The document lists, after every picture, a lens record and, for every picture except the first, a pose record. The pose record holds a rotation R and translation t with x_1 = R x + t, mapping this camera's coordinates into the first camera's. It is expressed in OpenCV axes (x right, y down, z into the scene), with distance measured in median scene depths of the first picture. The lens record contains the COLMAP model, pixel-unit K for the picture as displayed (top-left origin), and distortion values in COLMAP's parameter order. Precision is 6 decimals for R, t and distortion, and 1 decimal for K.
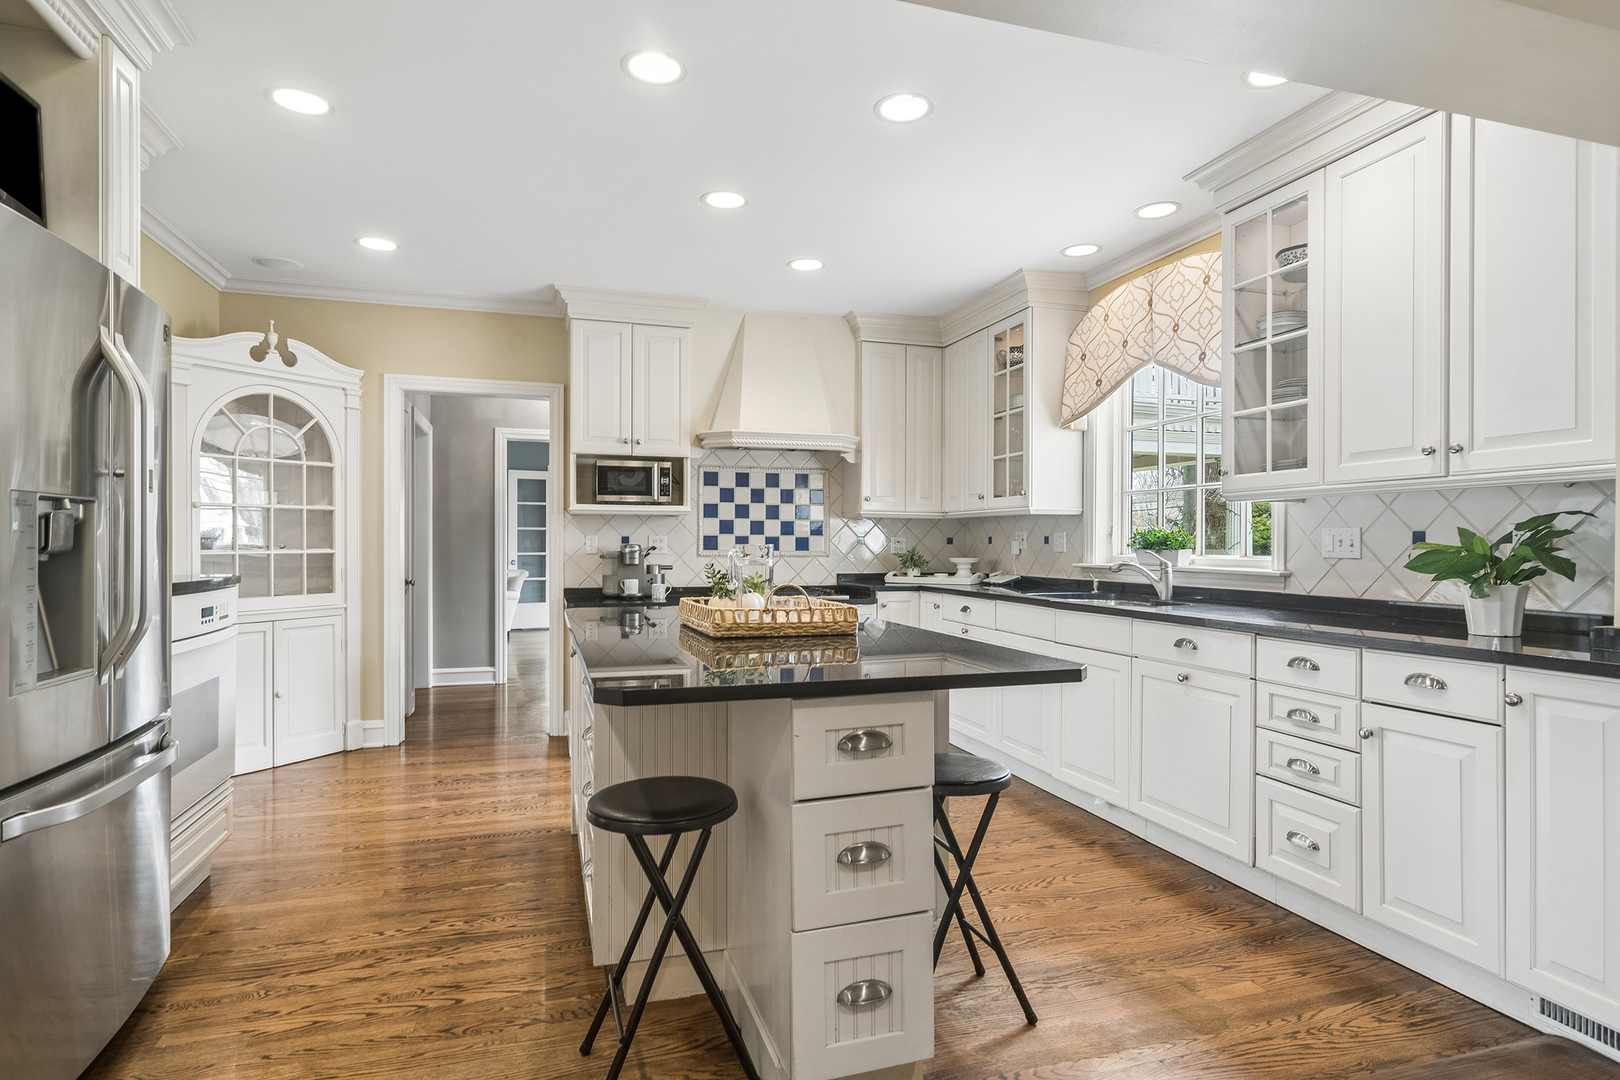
lens RADIAL K [[870.6, 0, 810.3], [0, 870.6, 549.5], [0, 0, 1]] dist [0.001530, 0.001595]
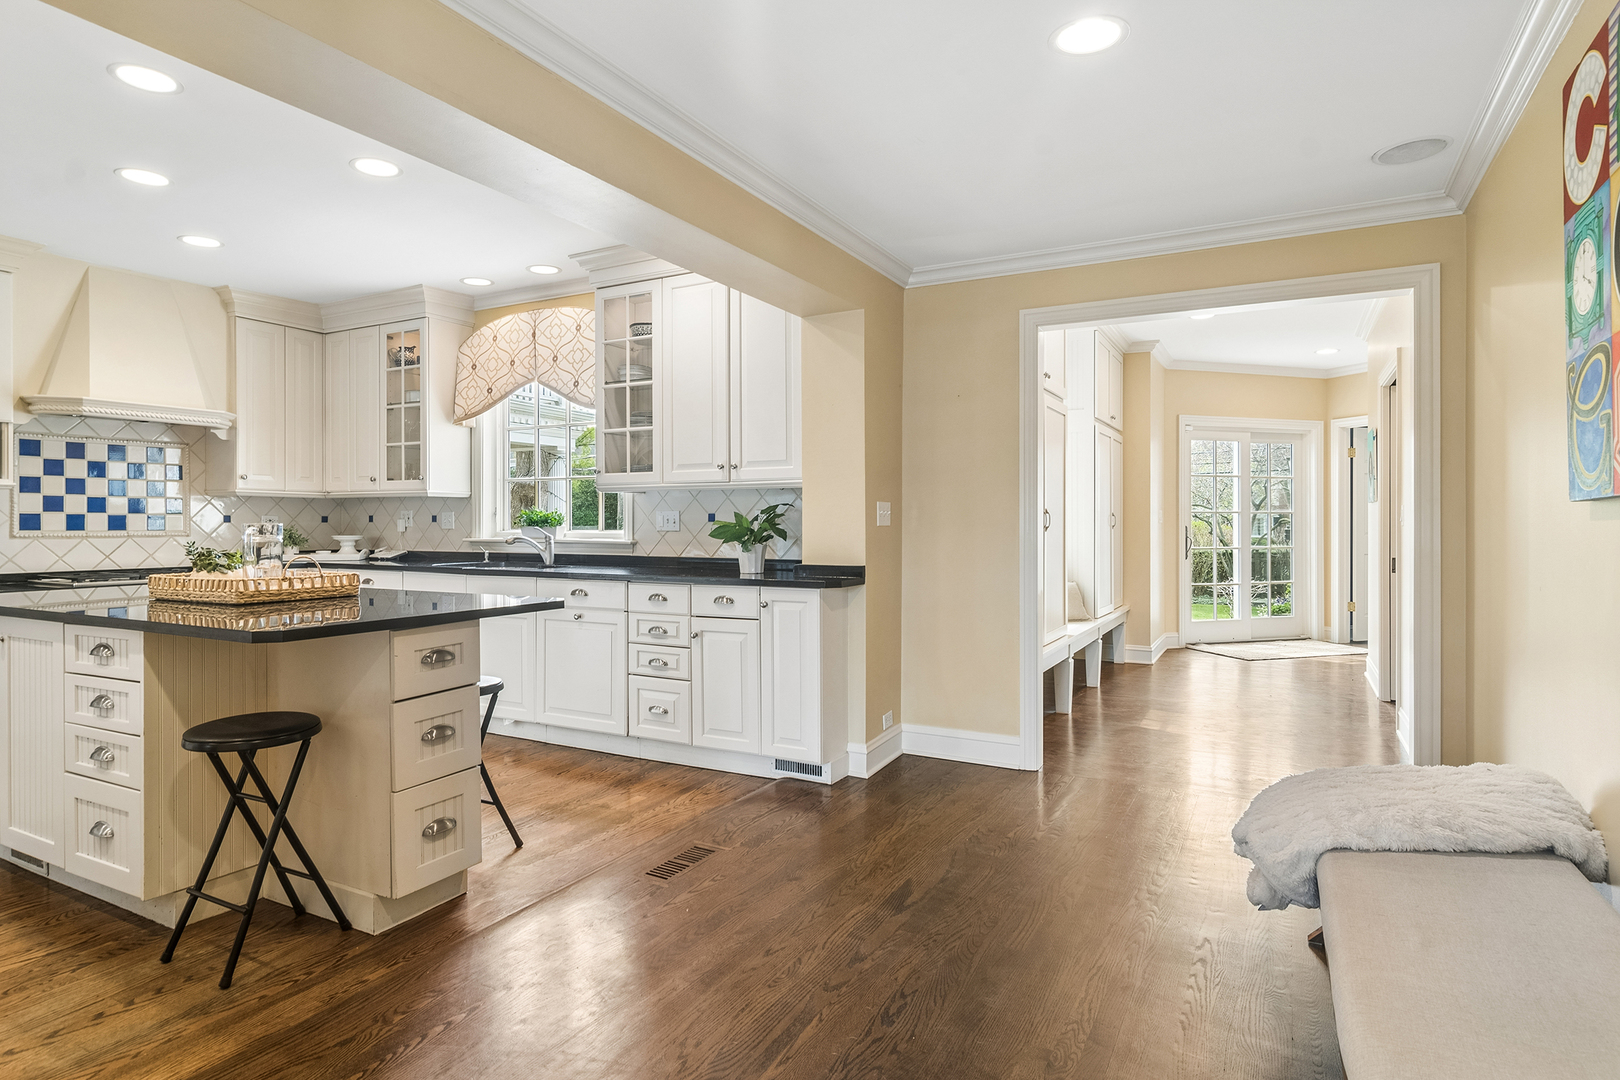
lens RADIAL K [[882.5, 0, 805.8], [0, 882.5, 524.3], [0, 0, 1]] dist [0.000620, 0.000894]
pose [[0.721859, -0.004829, 0.692024, -0.228855], [0.007057, 0.999975, -0.000382, 0.000471], [-0.692004, 0.005159, 0.721875, -0.224593]]
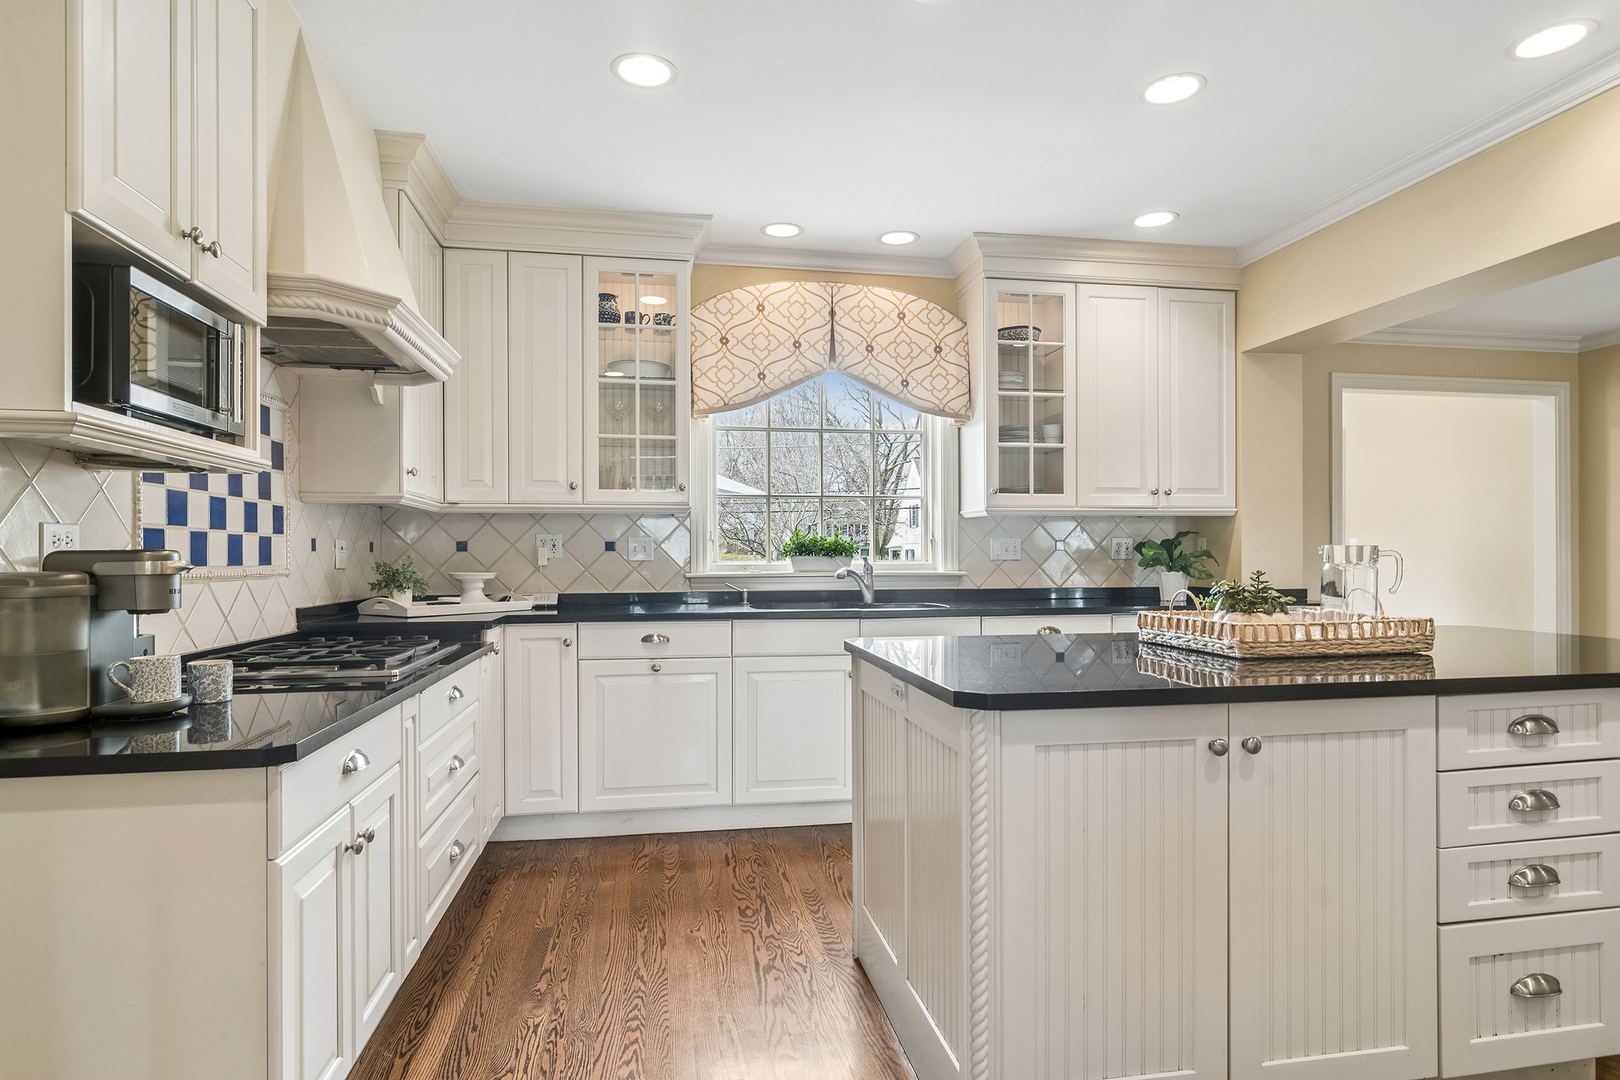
lens RADIAL K [[874.0, 0, 814.7], [0, 874.0, 557.7], [0, 0, 1]] dist [0.000048, 0.000138]
pose [[0.128871, -0.004421, 0.991651, -0.639704], [0.011013, 0.999935, 0.003027, -0.001132], [-0.991600, 0.010531, 0.128912, 0.908593]]
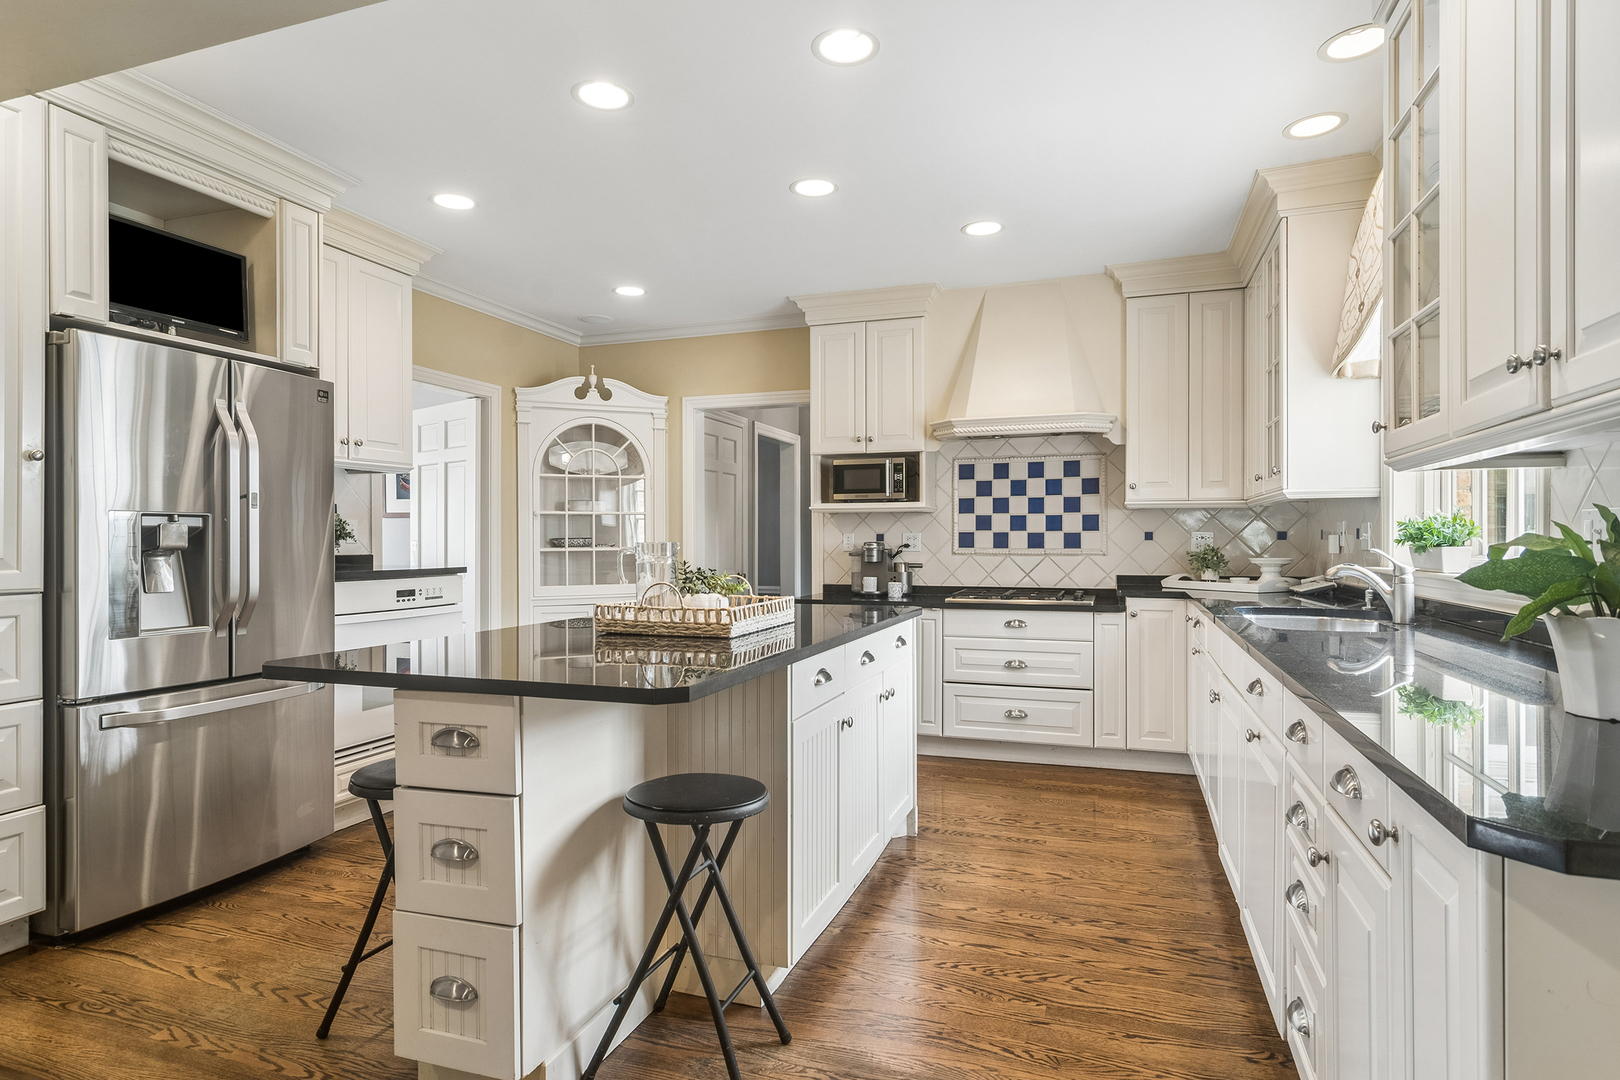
lens RADIAL K [[879.1, 0, 805.3], [0, 879.1, 545.2], [0, 0, 1]] dist [0.000257, 0.000196]
pose [[0.800589, -0.001780, -0.599211, 0.435232], [0.000435, 0.999997, -0.002390, 0.000067], [0.599214, 0.001653, 0.800587, 0.188886]]
